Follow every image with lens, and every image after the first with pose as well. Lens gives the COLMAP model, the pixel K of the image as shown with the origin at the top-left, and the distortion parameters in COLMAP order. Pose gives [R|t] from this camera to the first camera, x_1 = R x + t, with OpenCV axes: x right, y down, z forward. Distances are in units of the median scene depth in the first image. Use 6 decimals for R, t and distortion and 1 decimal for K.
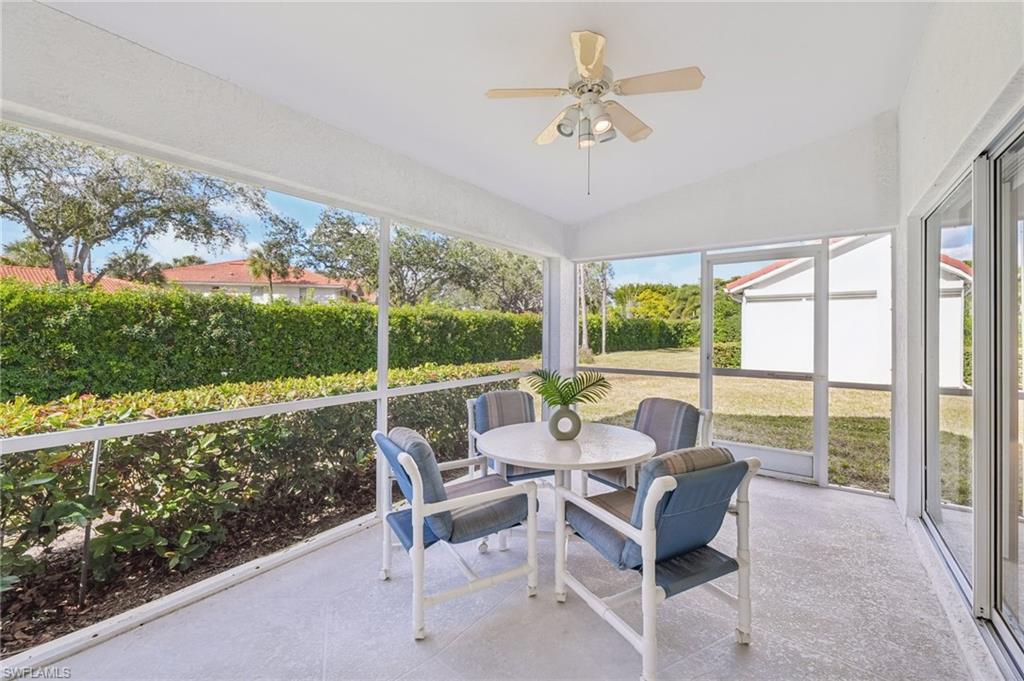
lens RADIAL K [[416.8, 0, 514.3], [0, 416.8, 332.4], [0, 0, 1]] dist [-0.001132, 0.000010]
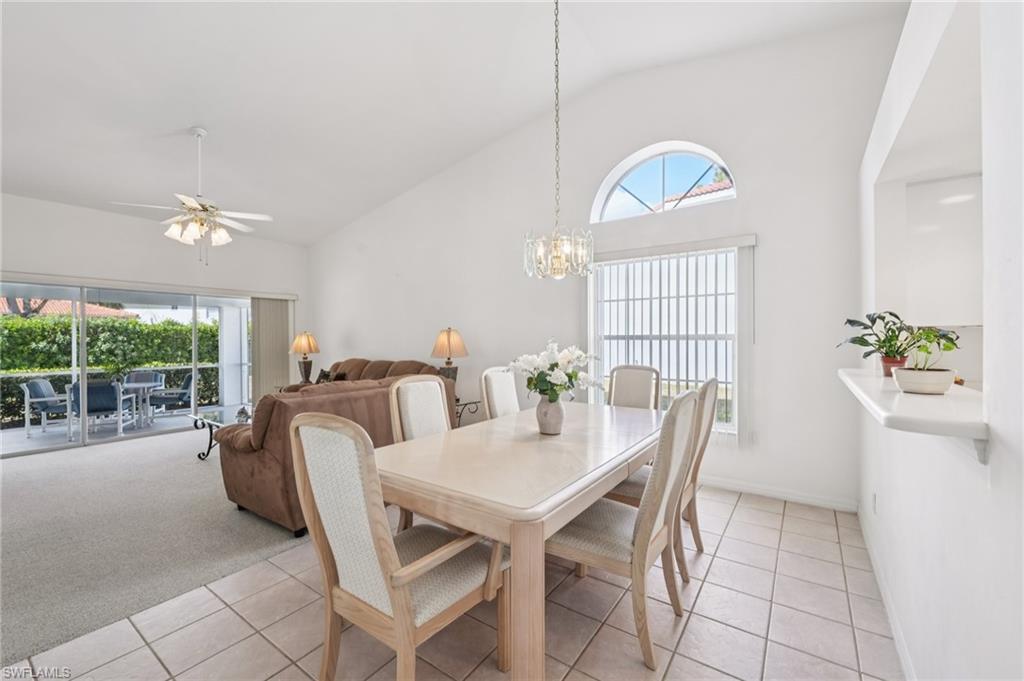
lens RADIAL K [[416.8, 0, 508.4], [0, 416.8, 340.9], [0, 0, 1]] dist [-0.001132, 0.000010]
pose [[0.999648, -0.009826, 0.024640, 0.663045], [0.009776, 0.999950, 0.002178, -0.008926], [-0.024660, -0.001936, 0.999694, -0.483346]]
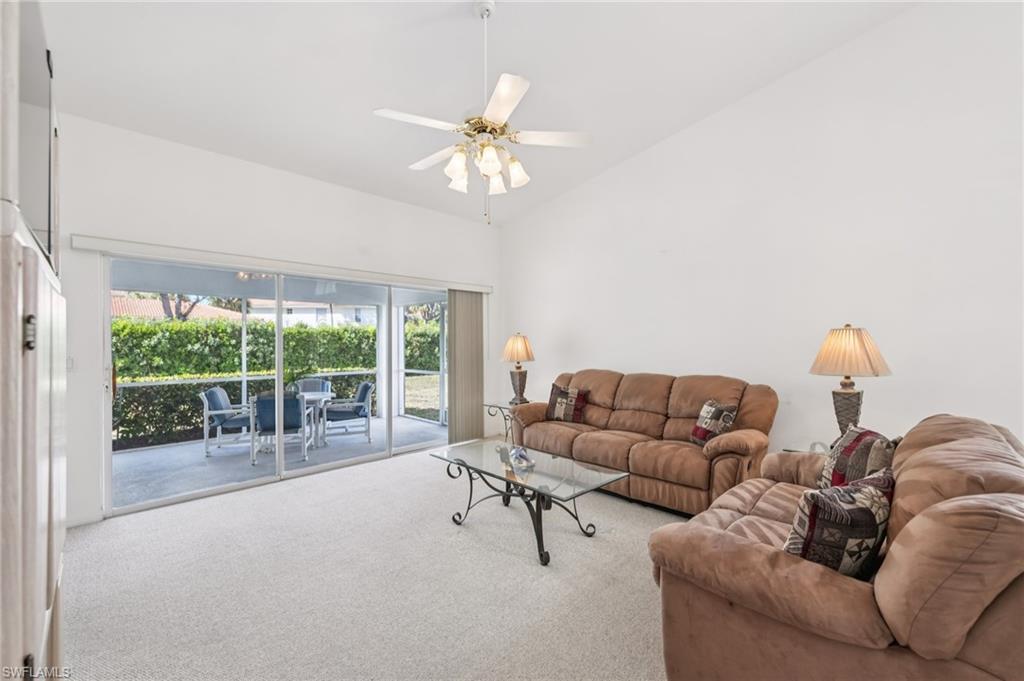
lens RADIAL K [[416.8, 0, 513.4], [0, 416.8, 342.9], [0, 0, 1]] dist [-0.001132, 0.000010]
pose [[0.989687, -0.005322, -0.143149, 0.421580], [0.004926, 0.999983, -0.003117, -0.011514], [0.143163, 0.002380, 0.989696, -0.313462]]
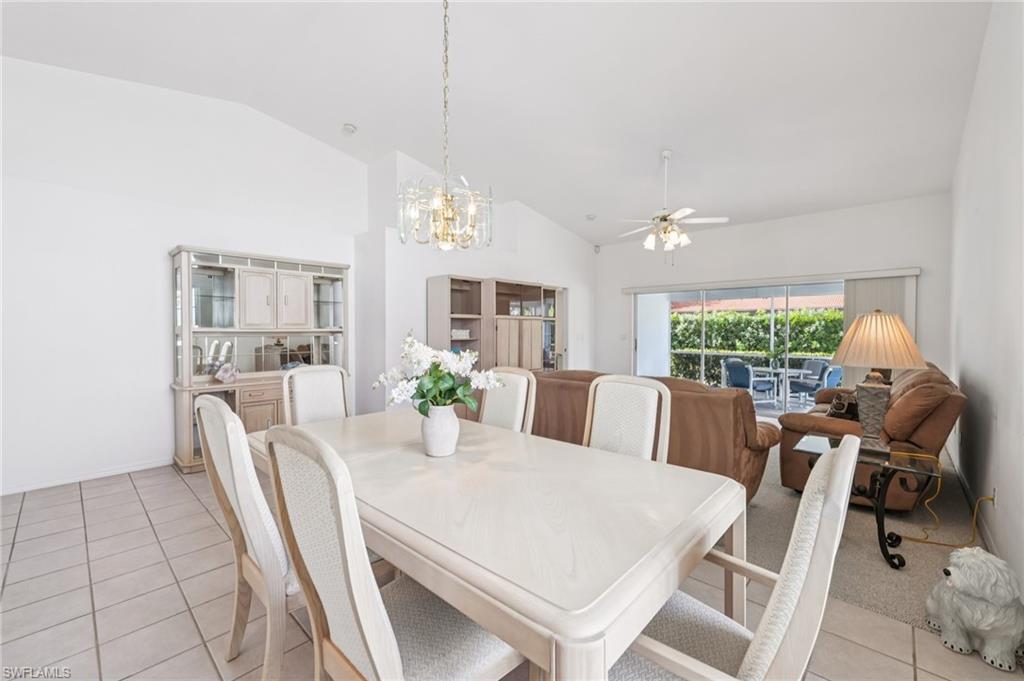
lens RADIAL K [[416.8, 0, 512.1], [0, 416.8, 335.7], [0, 0, 1]] dist [-0.001132, 0.000010]
pose [[-0.101594, 0.010132, -0.994774, 0.879510], [-0.004424, 0.999934, 0.010636, -0.009889], [0.994816, 0.005482, -0.101543, -0.189994]]
